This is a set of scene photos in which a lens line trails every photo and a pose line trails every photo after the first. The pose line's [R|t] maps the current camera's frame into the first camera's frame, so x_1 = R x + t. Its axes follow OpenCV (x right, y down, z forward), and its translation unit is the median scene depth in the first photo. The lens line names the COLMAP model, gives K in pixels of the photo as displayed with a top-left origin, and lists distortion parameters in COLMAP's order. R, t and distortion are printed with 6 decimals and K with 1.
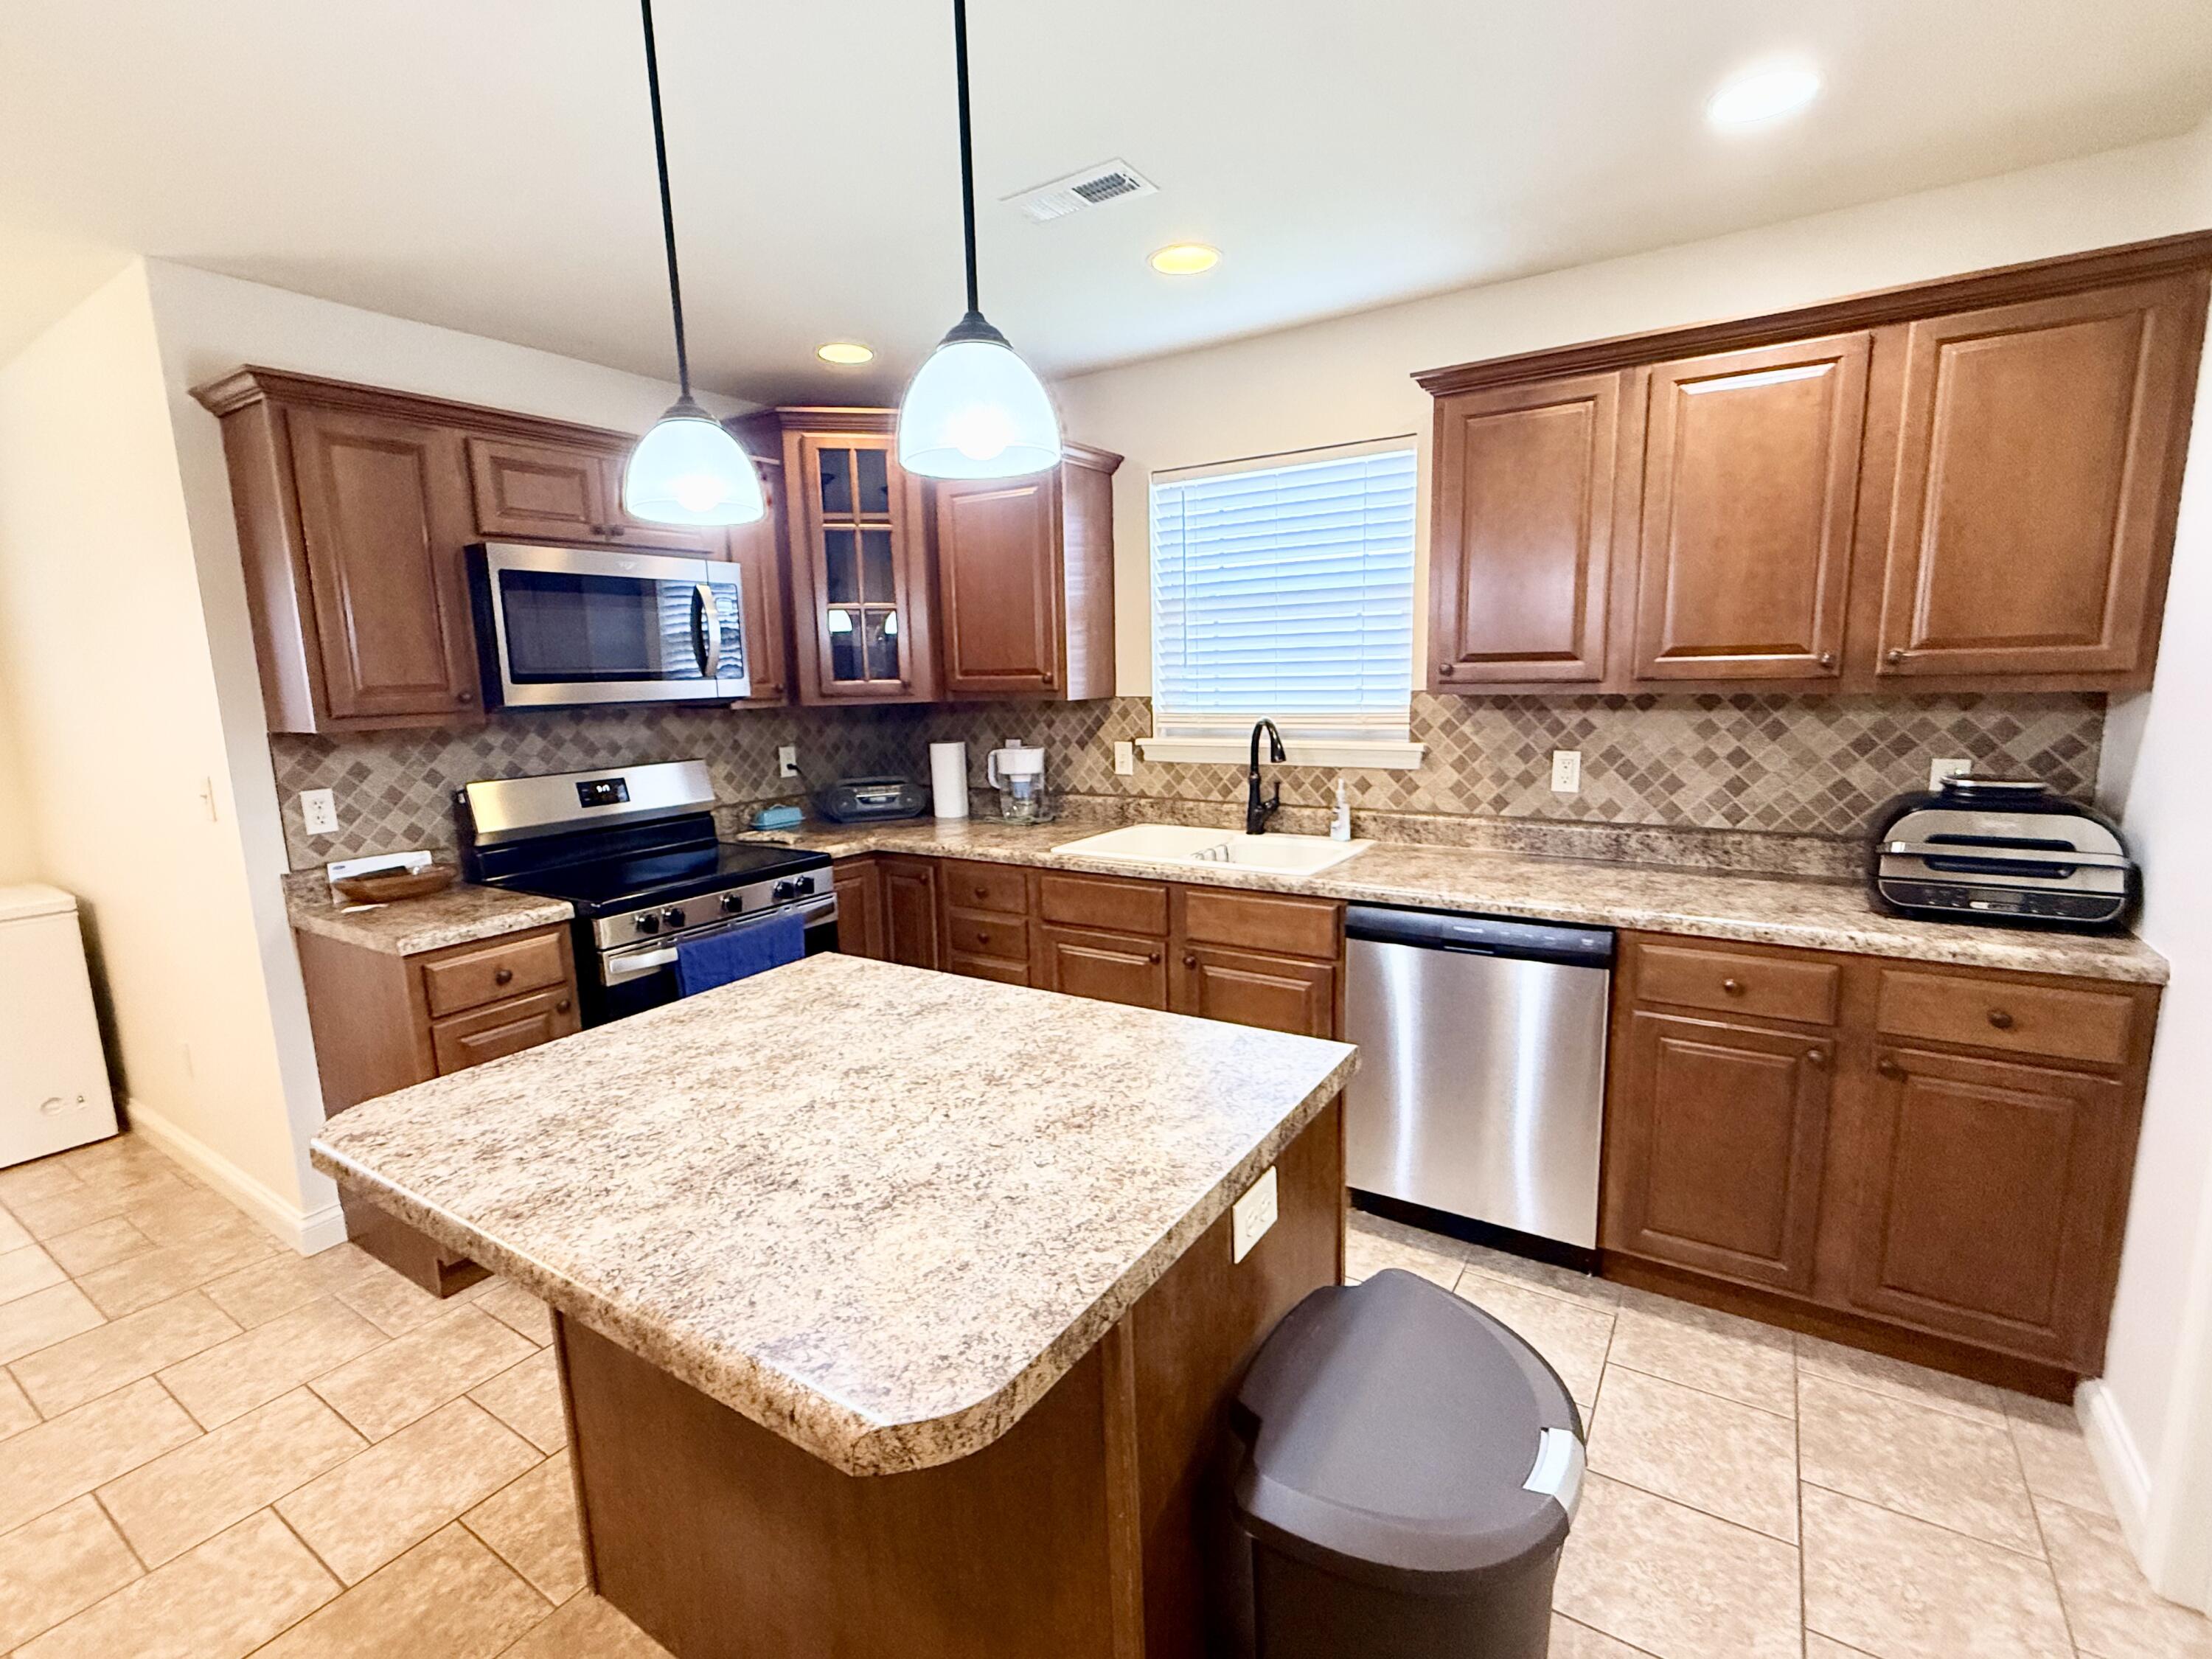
lens RADIAL K [[1017.6, 0, 1110.5], [0, 1017.6, 833.4], [0, 0, 1]] dist [0.002609, -0.001720]
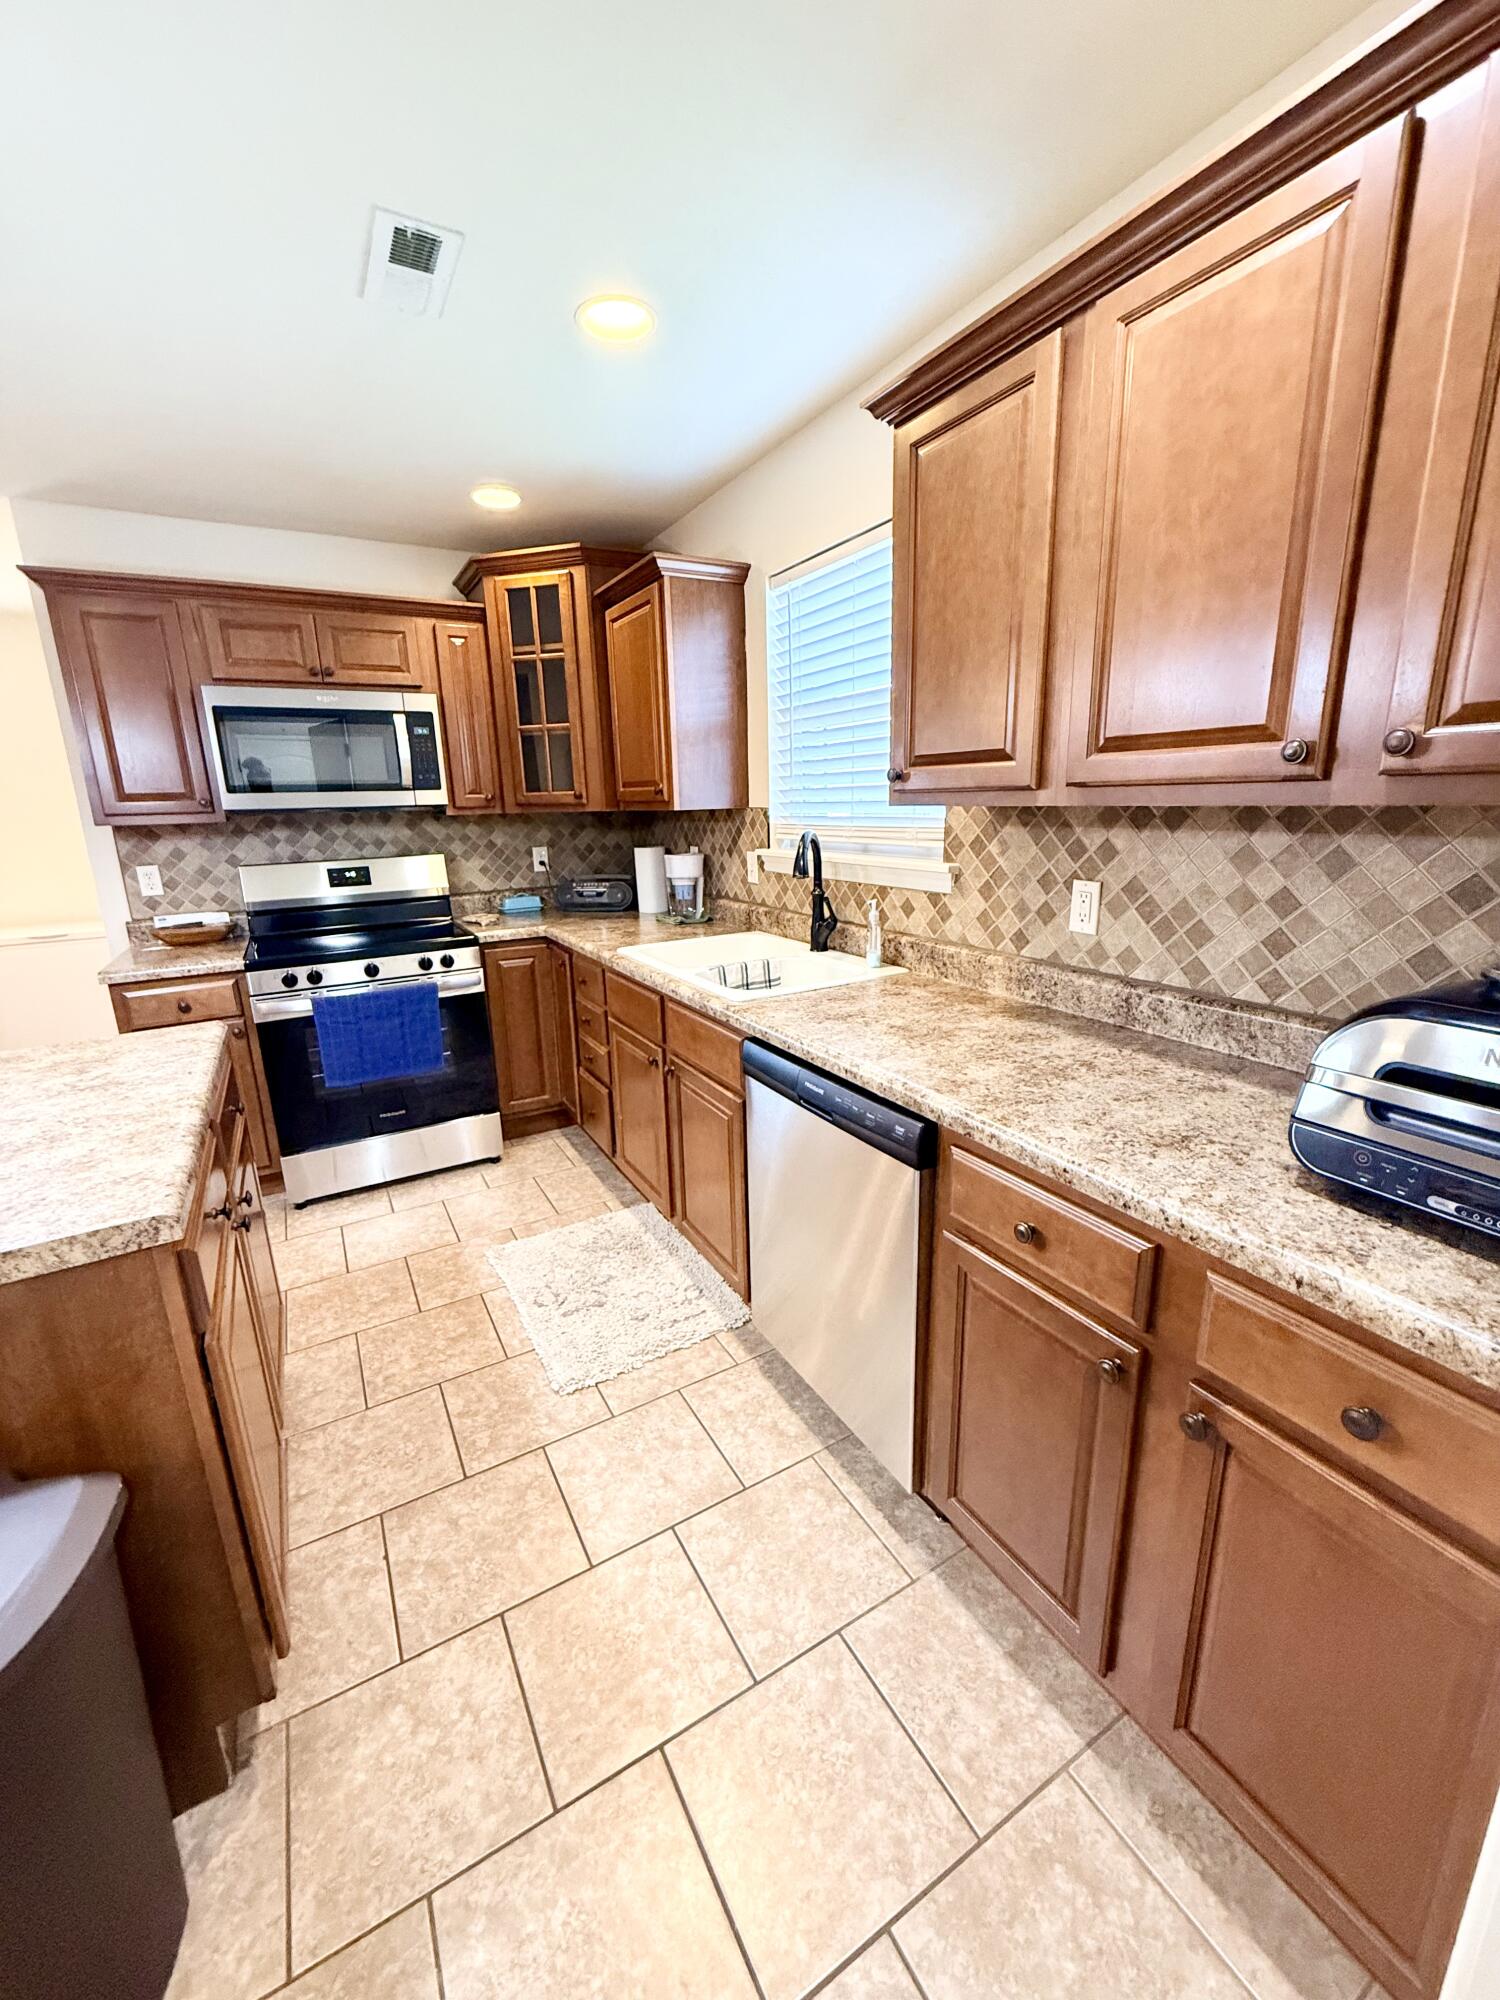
lens RADIAL K [[799.3, 0, 751.9], [0, 799.3, 994.0], [0, 0, 1]] dist [0.000083, 0.000319]
pose [[0.889893, 0.111430, -0.442351, 0.511543], [-0.069930, 0.991568, 0.109100, -0.044632], [0.450778, -0.066154, 0.890182, 0.336304]]
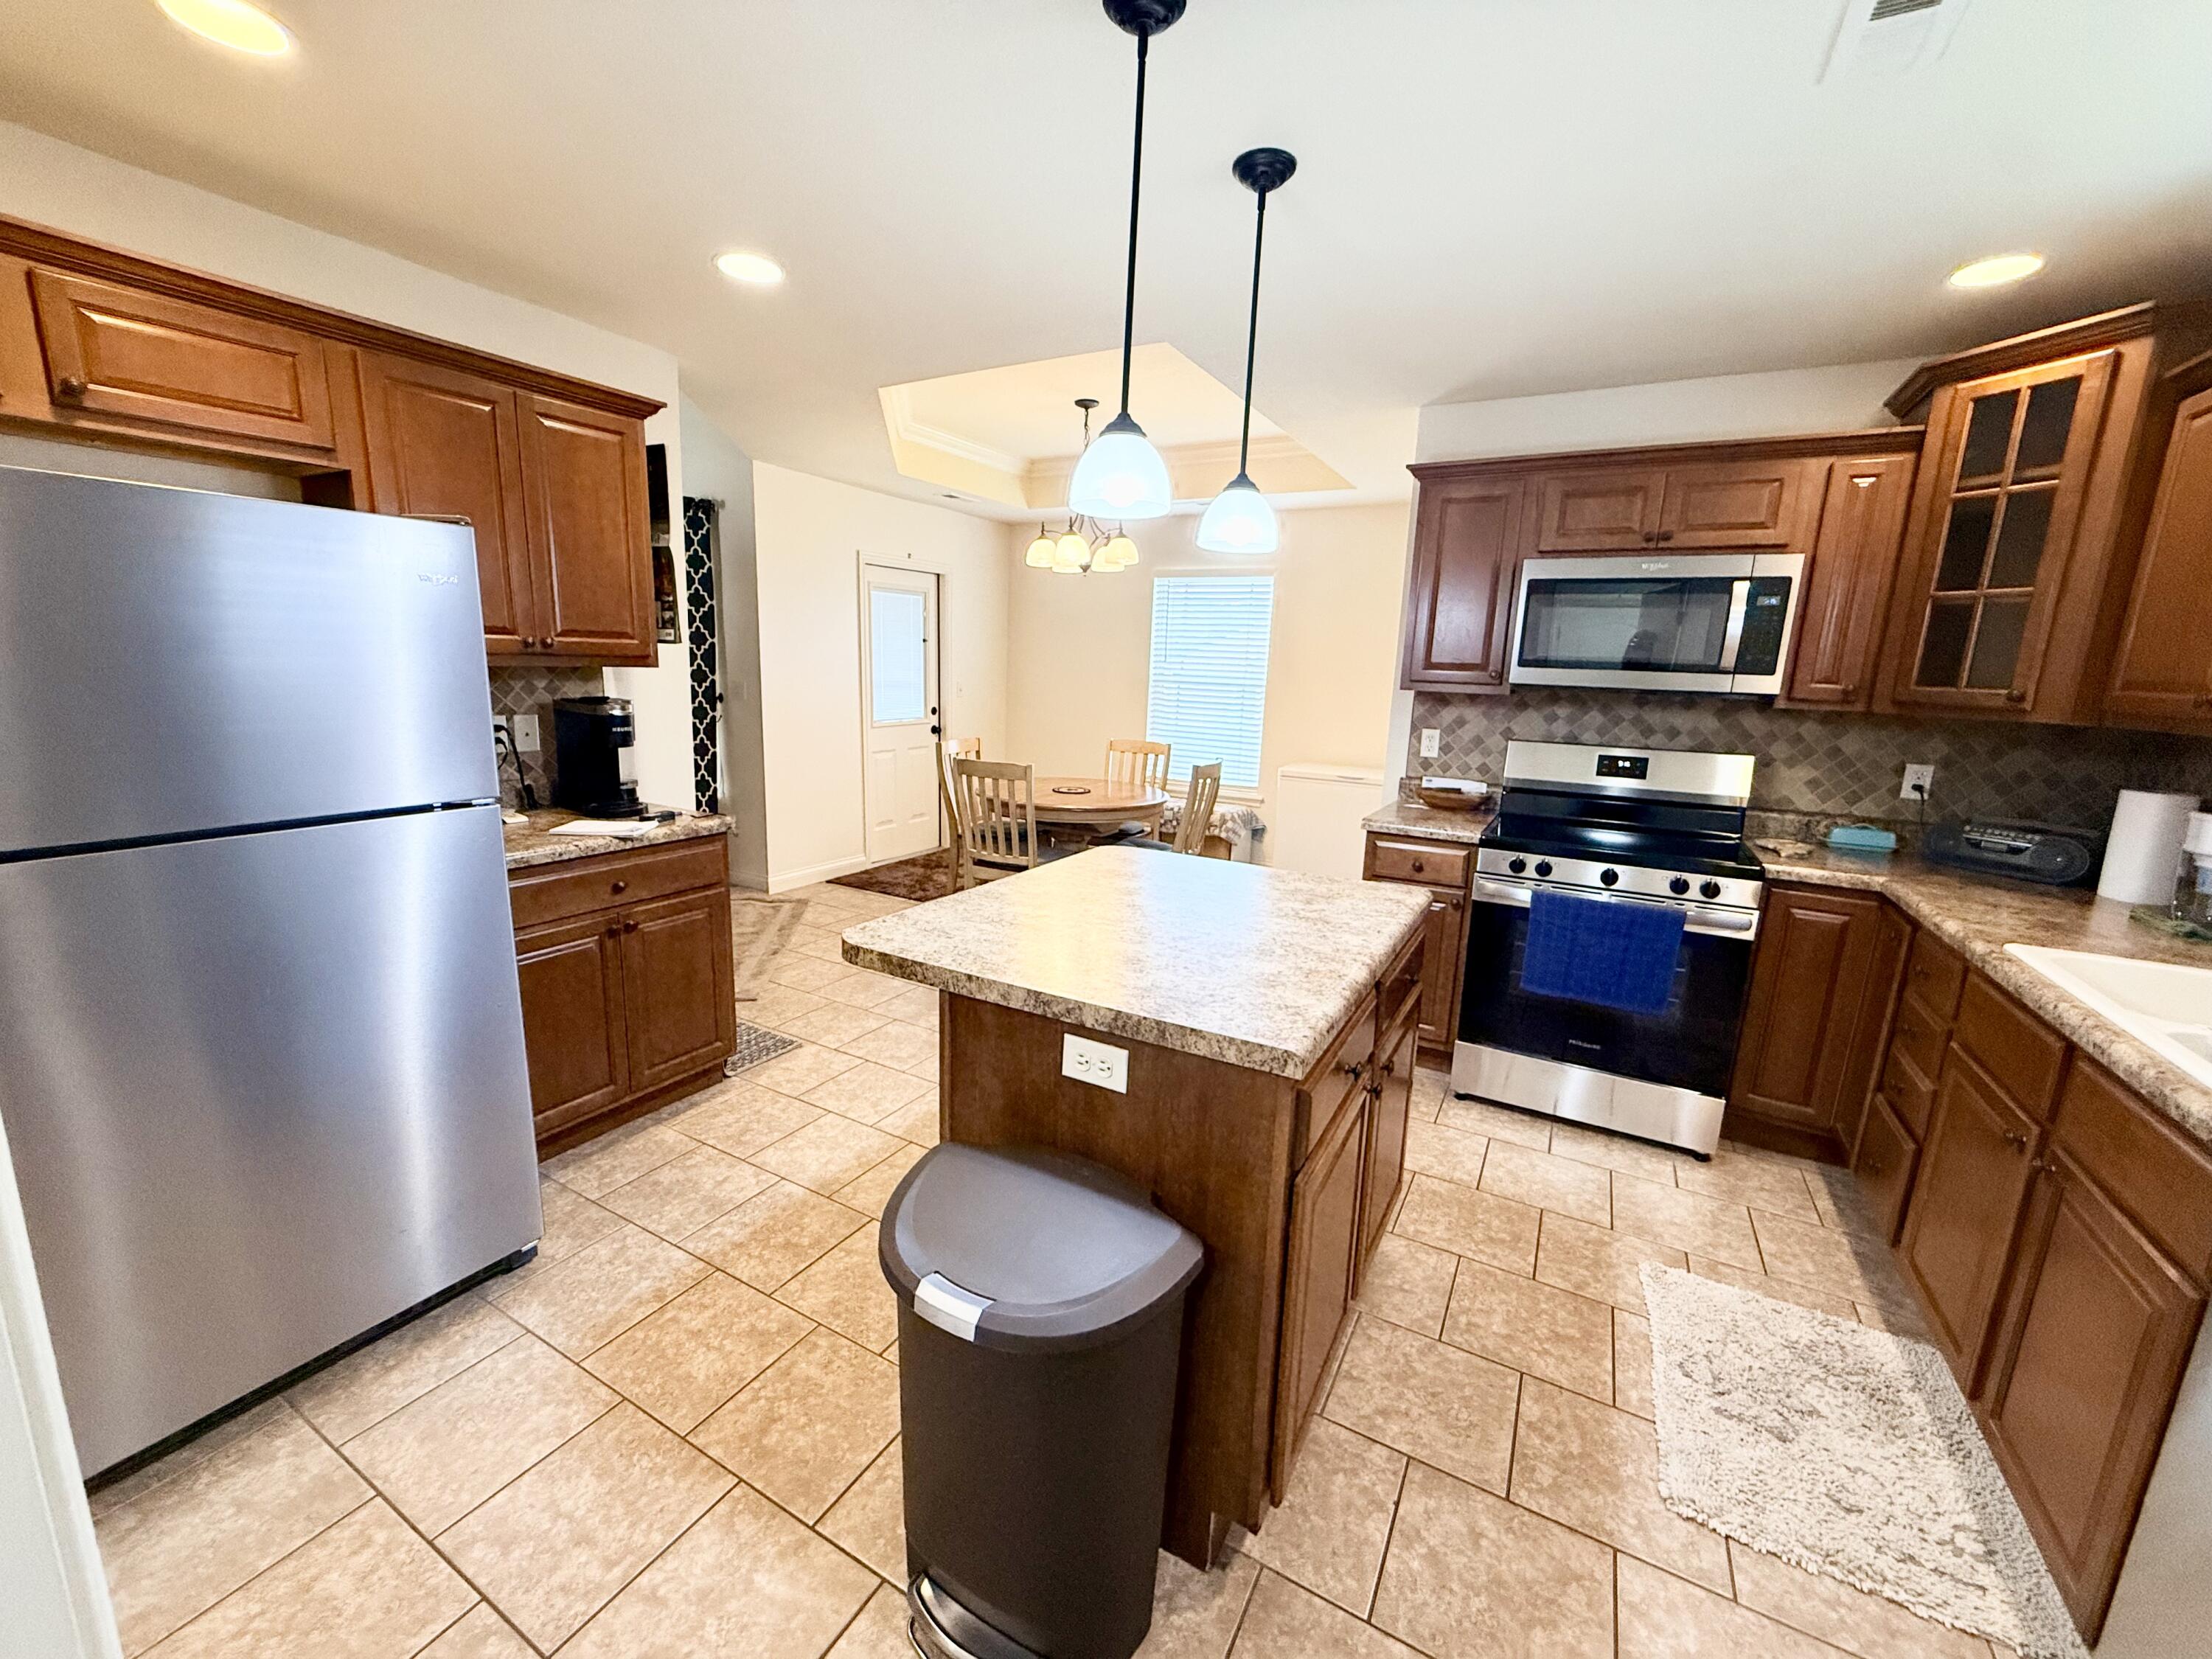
lens RADIAL K [[884.0, 0, 1097.2], [0, 884.0, 831.6], [0, 0, 1]] dist [0.000083, 0.000319]
pose [[0.059853, 0.218093, -0.974091, 0.524285], [-0.198104, 0.959025, 0.202548, -0.062428], [0.978352, 0.180848, 0.100606, 0.371816]]
